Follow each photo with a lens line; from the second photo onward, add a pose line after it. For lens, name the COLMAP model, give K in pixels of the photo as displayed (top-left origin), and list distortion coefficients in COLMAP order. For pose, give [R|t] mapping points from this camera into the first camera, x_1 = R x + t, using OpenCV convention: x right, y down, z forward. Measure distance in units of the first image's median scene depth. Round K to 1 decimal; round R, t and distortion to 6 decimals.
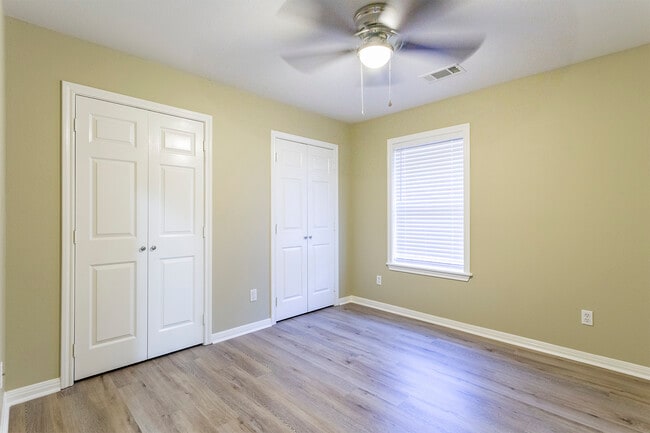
lens RADIAL K [[304.9, 0, 347.1], [0, 304.9, 225.3], [0, 0, 1]] dist [0.003244, 0.000683]
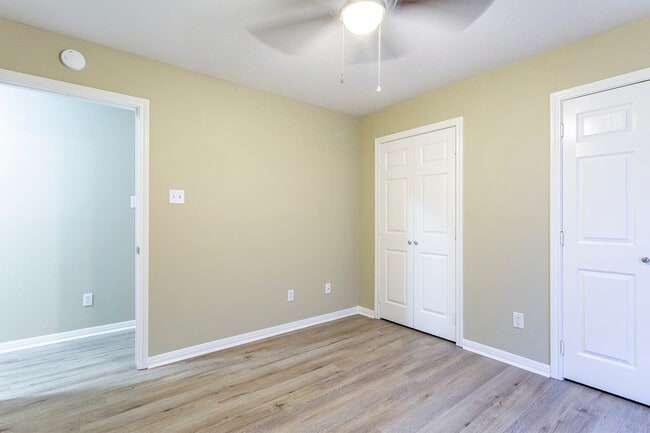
lens RADIAL K [[314.0, 0, 317.4], [0, 314.0, 217.6], [0, 0, 1]] dist [0.017535, -0.000220]
pose [[-0.130048, 0.005424, -0.991493, 0.723713], [-0.036614, 0.999277, 0.010269, -0.029618], [0.990831, 0.037638, -0.129755, 0.749901]]
